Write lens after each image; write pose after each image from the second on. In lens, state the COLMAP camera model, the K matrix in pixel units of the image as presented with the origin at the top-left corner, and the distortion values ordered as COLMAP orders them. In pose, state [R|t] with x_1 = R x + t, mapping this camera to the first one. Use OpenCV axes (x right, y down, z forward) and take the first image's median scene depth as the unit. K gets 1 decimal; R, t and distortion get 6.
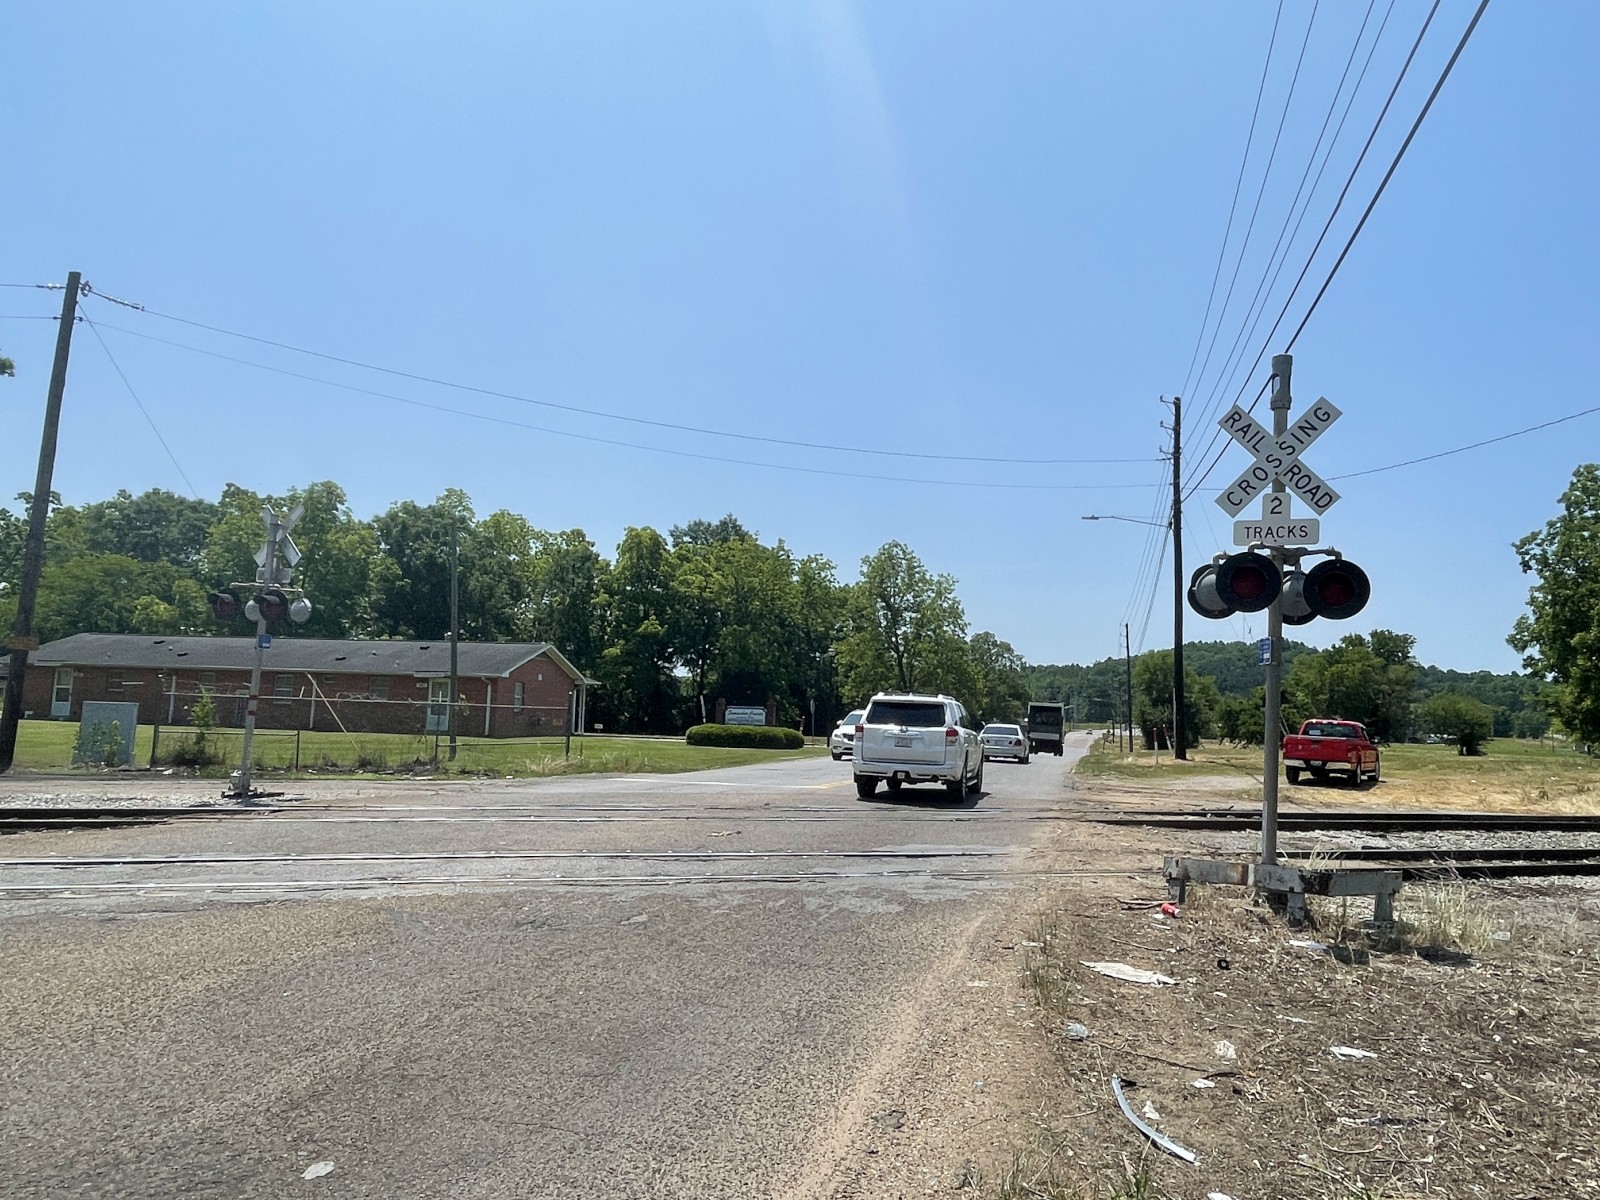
lens RADIAL K [[1082.5, 0, 805.0], [0, 1082.5, 589.2], [0, 0, 1]] dist [-0.006922, 0.002822]
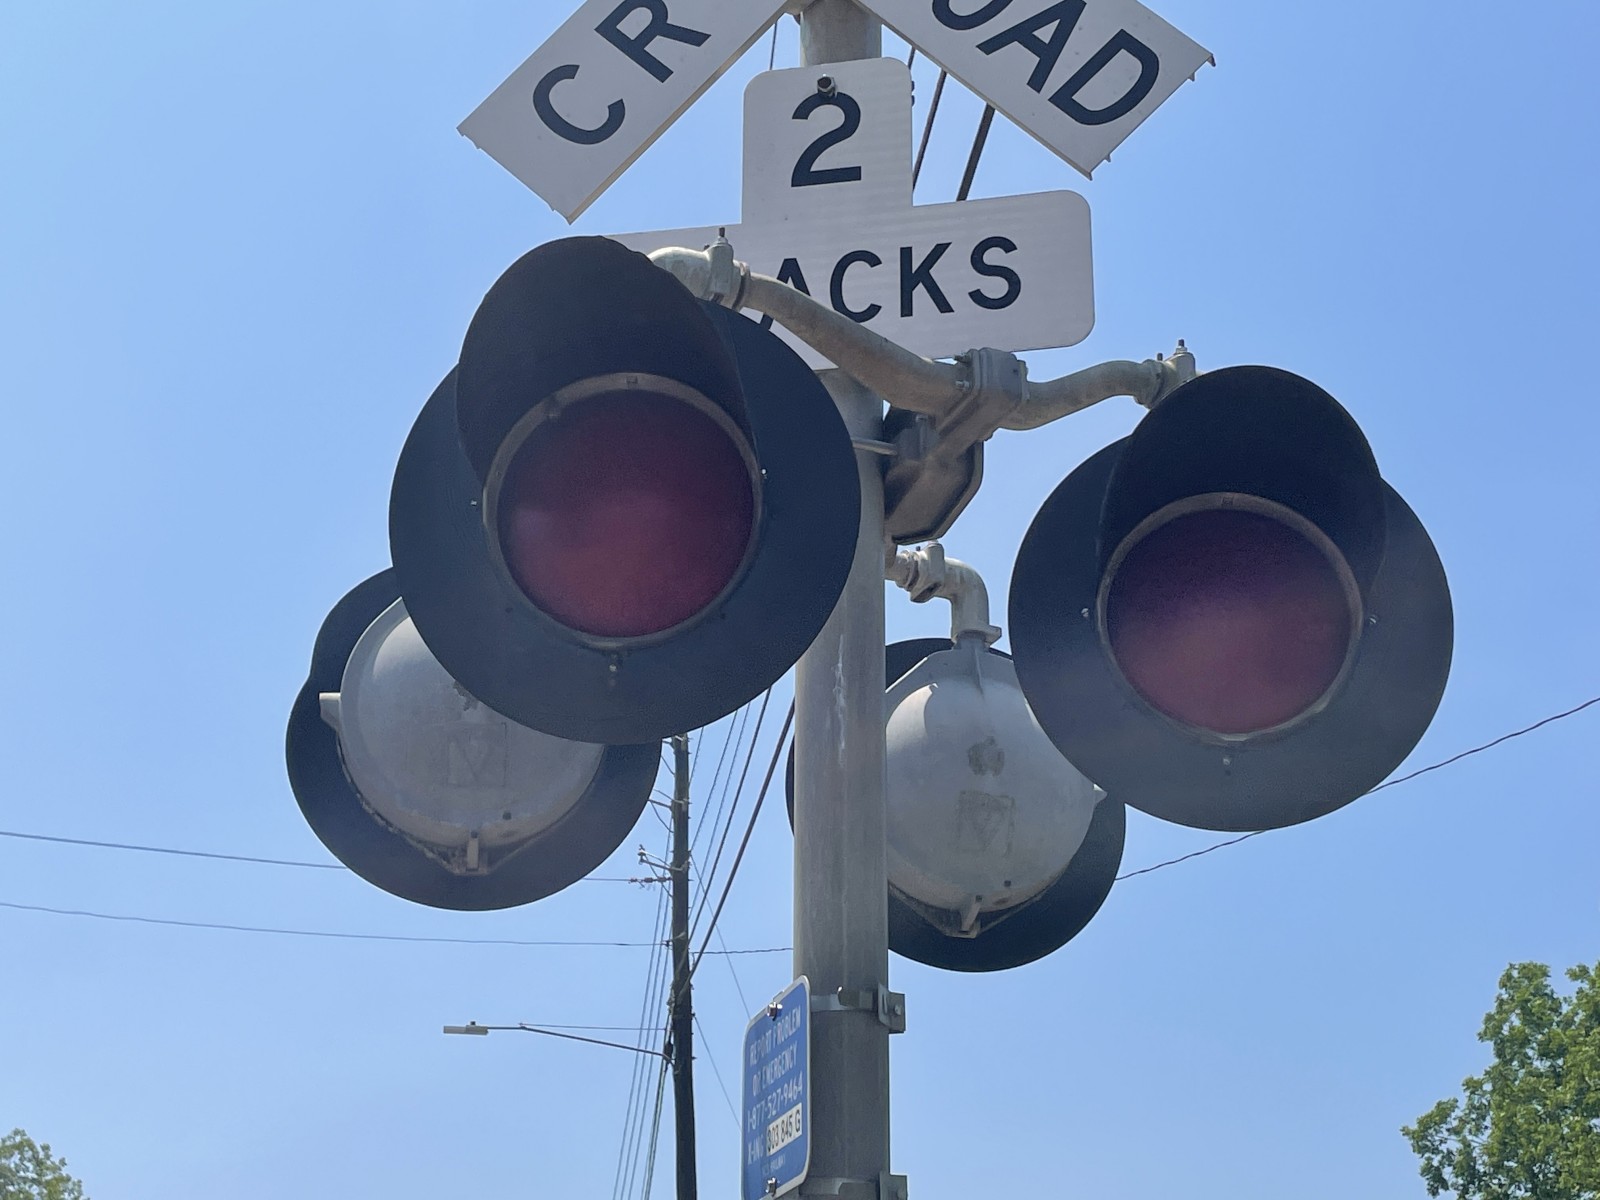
lens RADIAL K [[2440.9, 0, 768.3], [0, 2440.9, 614.5], [0, 0, 1]] dist [0.092171, 0.000000]
pose [[0.939895, 0.074954, 0.333136, 0.067318], [0.014053, 0.966293, -0.257061, 0.016530], [-0.341175, 0.246292, 0.907160, 0.149340]]
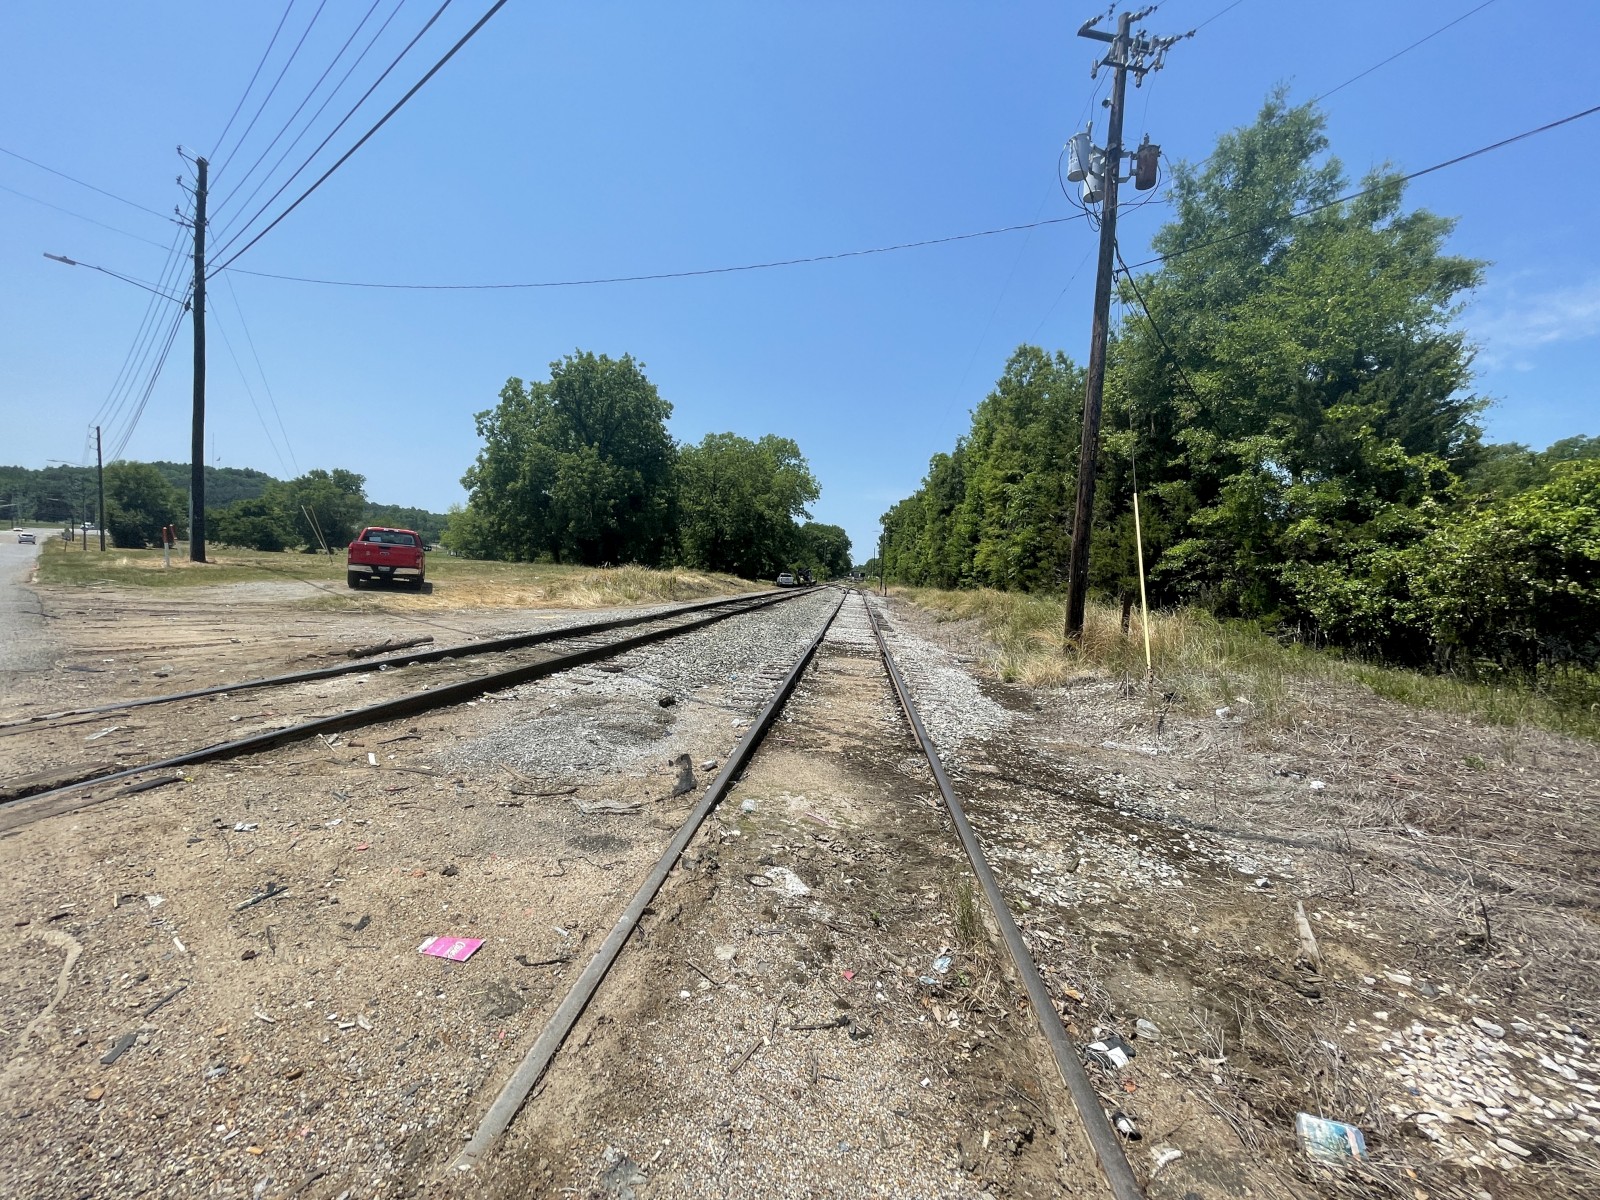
lens RADIAL K [[641.9, 0, 790.8], [0, 641.9, 603.1], [0, 0, 1]] dist [-0.000569, -0.000841]
pose [[0.436120, -0.052952, 0.898329, 0.064790], [-0.150509, 0.979914, 0.130830, 0.039744], [-0.887213, -0.192264, 0.419390, 0.286963]]
